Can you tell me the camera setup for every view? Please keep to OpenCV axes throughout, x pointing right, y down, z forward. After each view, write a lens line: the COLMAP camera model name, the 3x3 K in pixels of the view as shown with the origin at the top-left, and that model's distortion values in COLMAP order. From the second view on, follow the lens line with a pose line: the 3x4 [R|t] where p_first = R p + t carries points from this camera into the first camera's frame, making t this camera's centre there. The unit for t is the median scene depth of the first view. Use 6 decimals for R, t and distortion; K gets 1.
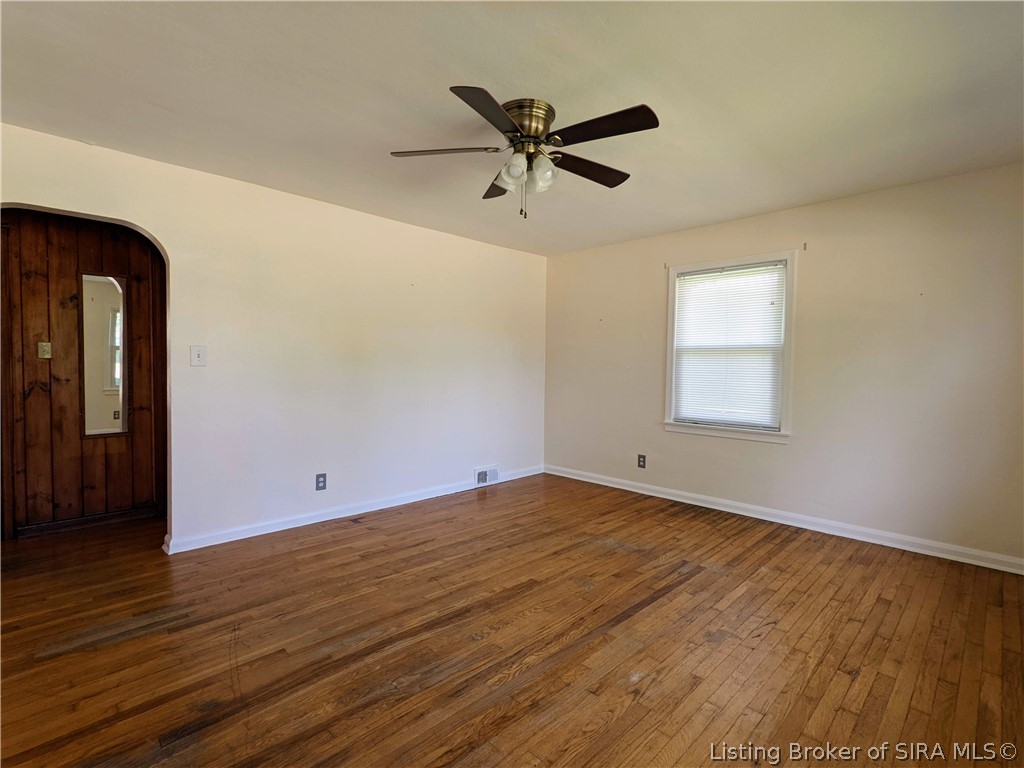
lens RADIAL K [[494.4, 0, 515.7], [0, 494.4, 384.4], [0, 0, 1]] dist [-0.001523, 0.000799]
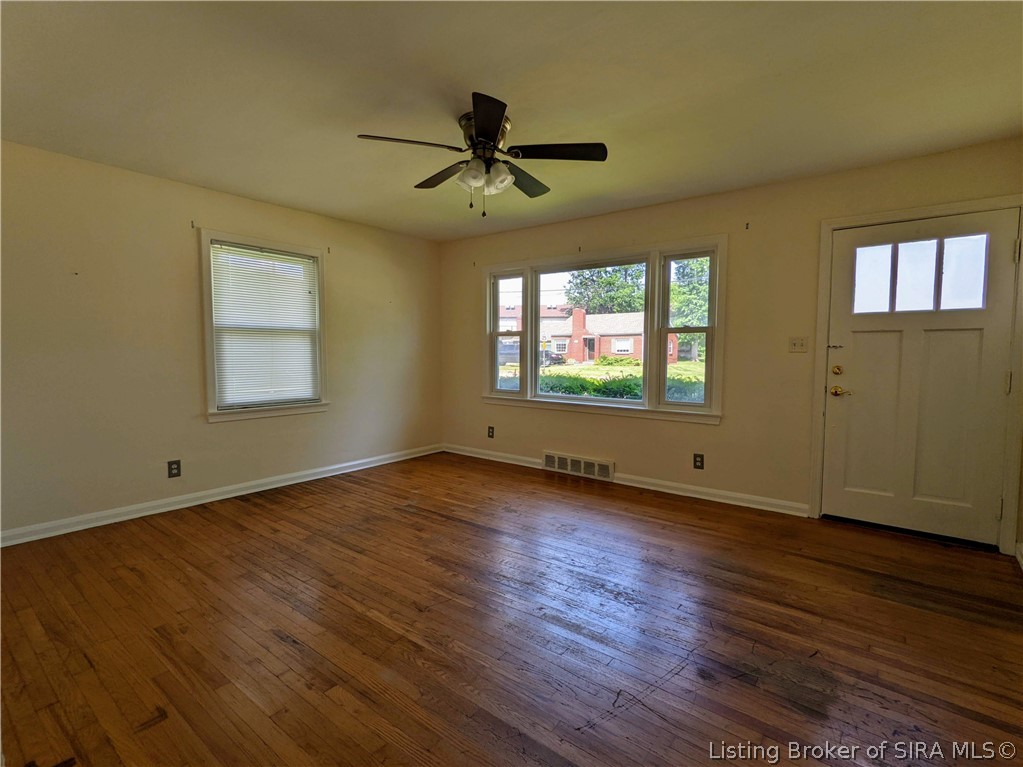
lens RADIAL K [[494.0, 0, 515.2], [0, 494.0, 383.9], [0, 0, 1]] dist [-0.001523, 0.000799]
pose [[-0.127467, -0.077489, 0.988811, -0.732973], [0.033442, 0.996041, 0.082367, -0.031439], [-0.991279, 0.043567, -0.124371, 0.710277]]
